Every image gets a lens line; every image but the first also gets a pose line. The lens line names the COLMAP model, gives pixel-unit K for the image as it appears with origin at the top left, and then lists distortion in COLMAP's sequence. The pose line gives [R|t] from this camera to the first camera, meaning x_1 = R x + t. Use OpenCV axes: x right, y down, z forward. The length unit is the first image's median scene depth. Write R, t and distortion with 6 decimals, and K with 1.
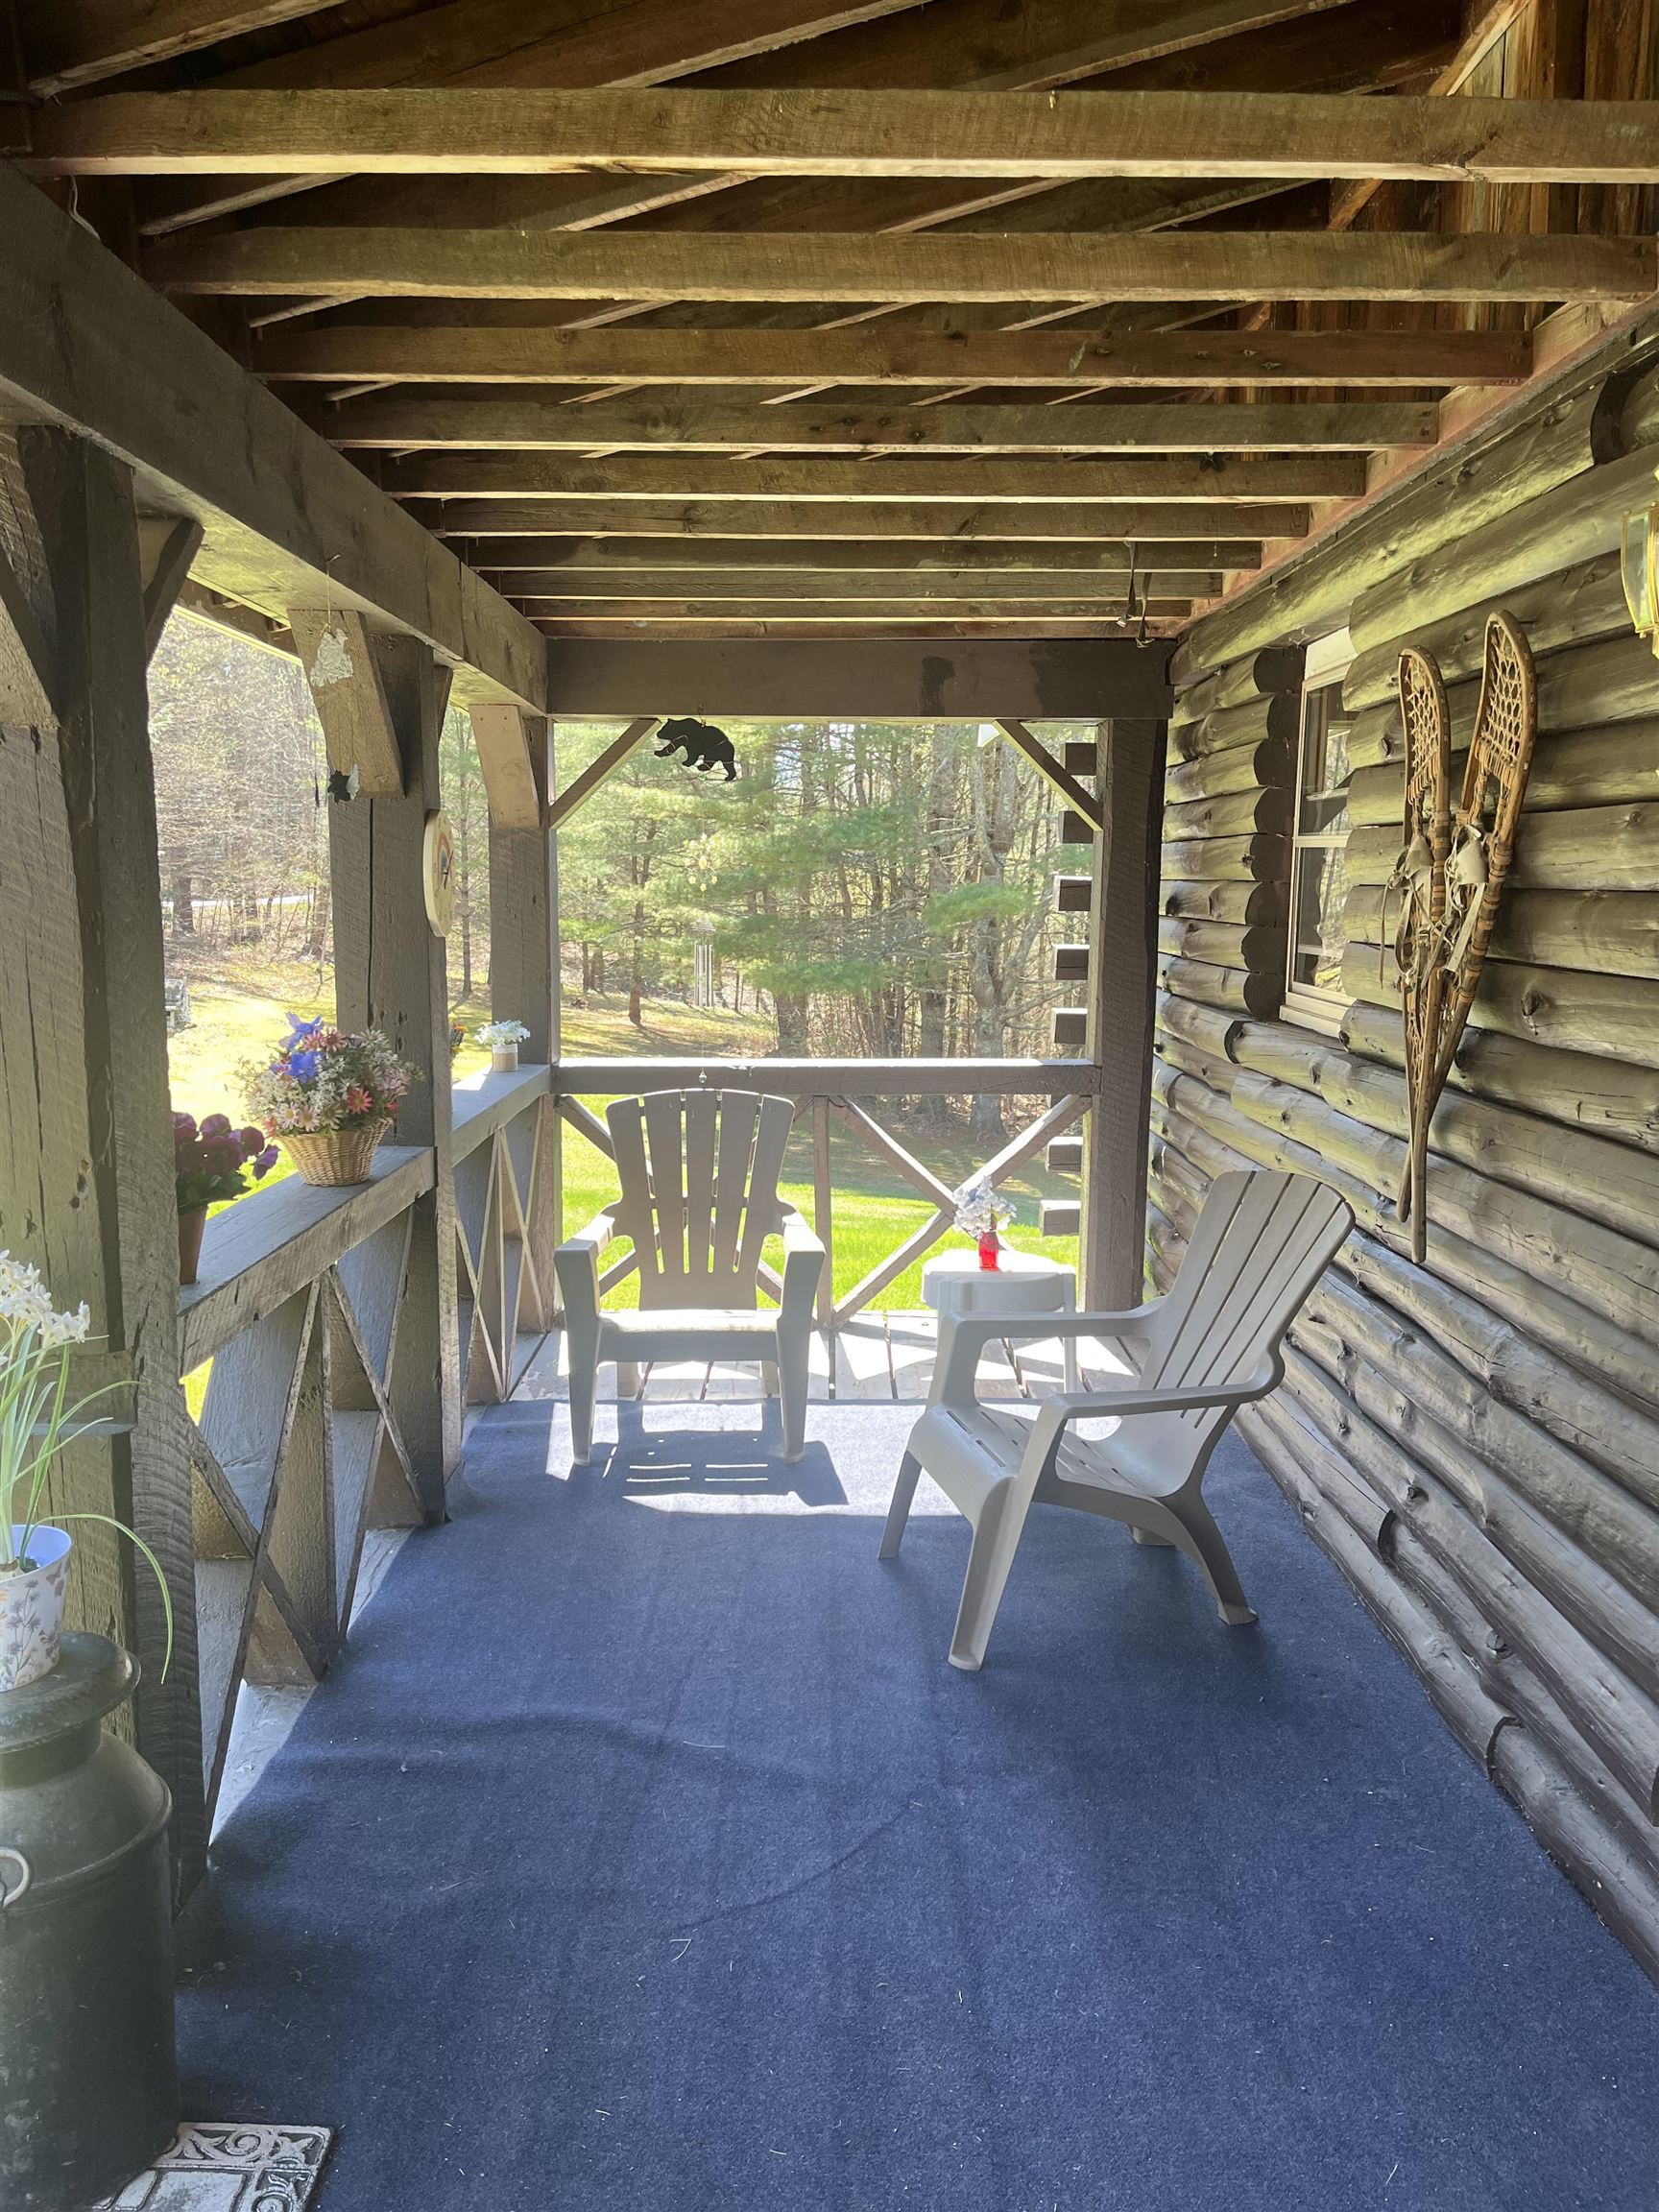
lens RADIAL K [[1684.4, 0, 823.3], [0, 1684.4, 1116.0], [0, 0, 1]] dist [0.060520, -0.062708]
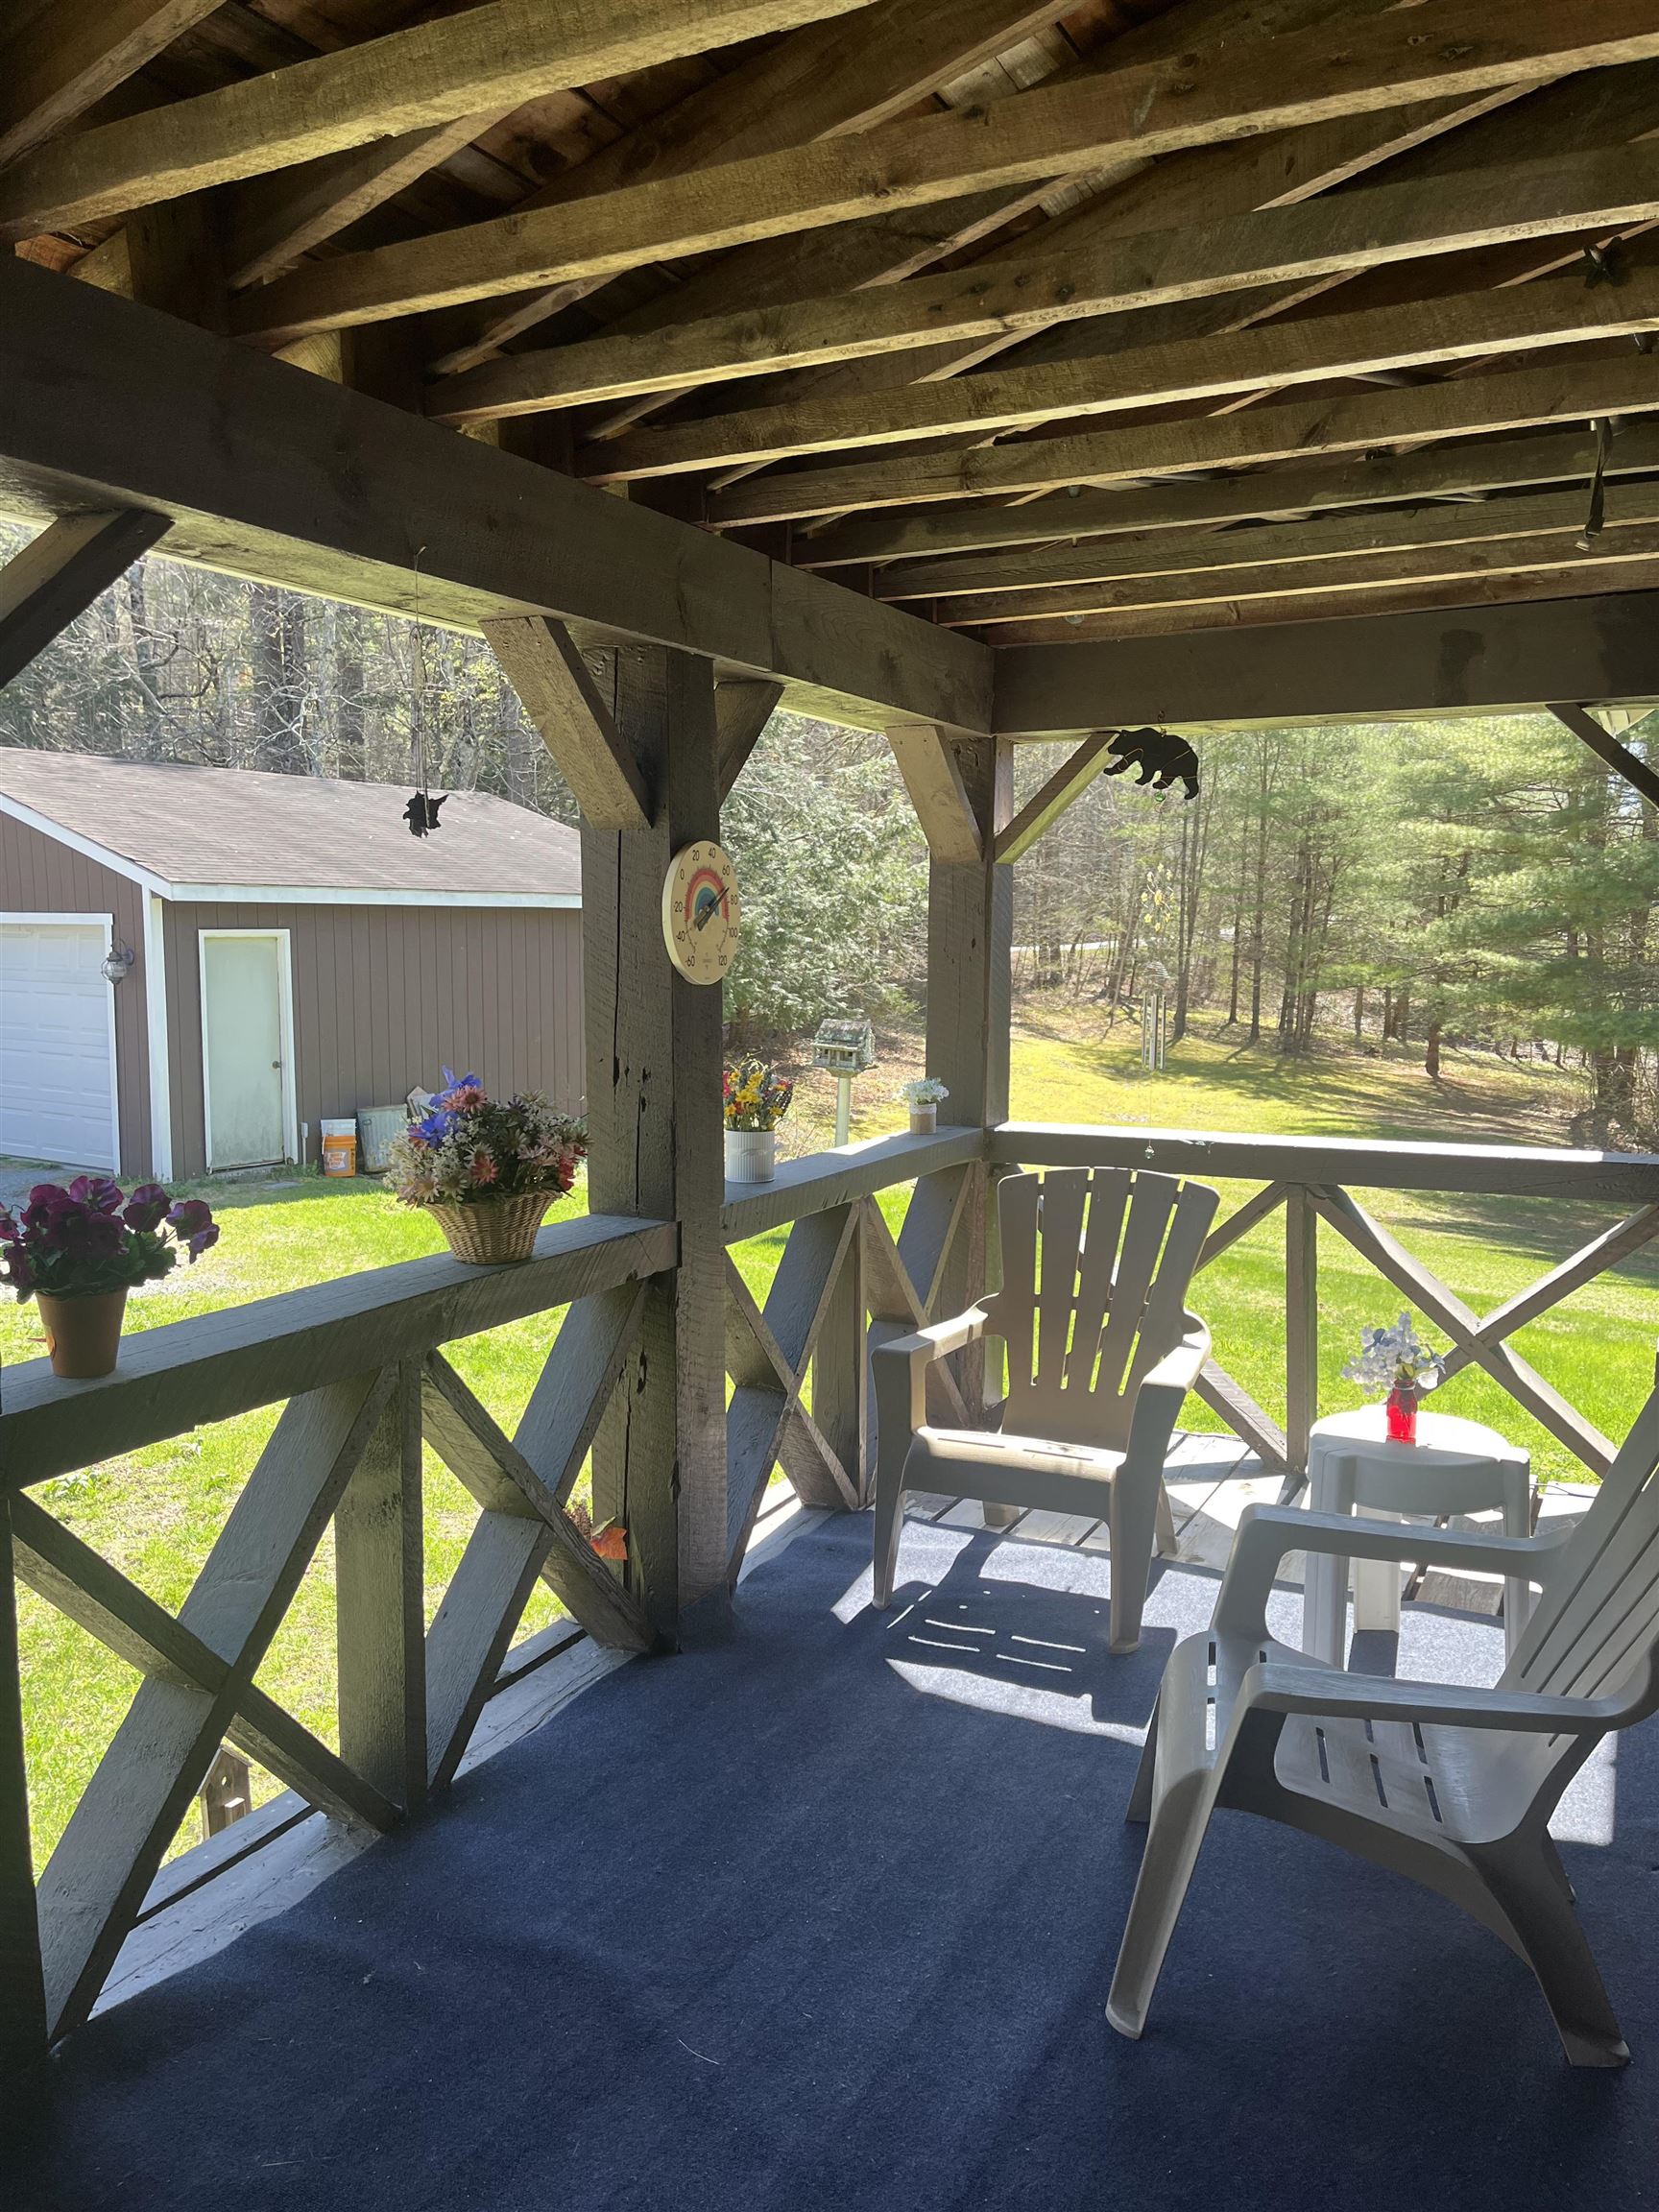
lens RADIAL K [[1684.4, 0, 823.3], [0, 1684.4, 1116.0], [0, 0, 1]] dist [0.060520, -0.062708]
pose [[0.892023, 0.044412, -0.449804, 0.165694], [-0.056040, 0.998350, -0.012562, -0.022166], [0.448503, 0.036412, 0.893039, 0.179897]]
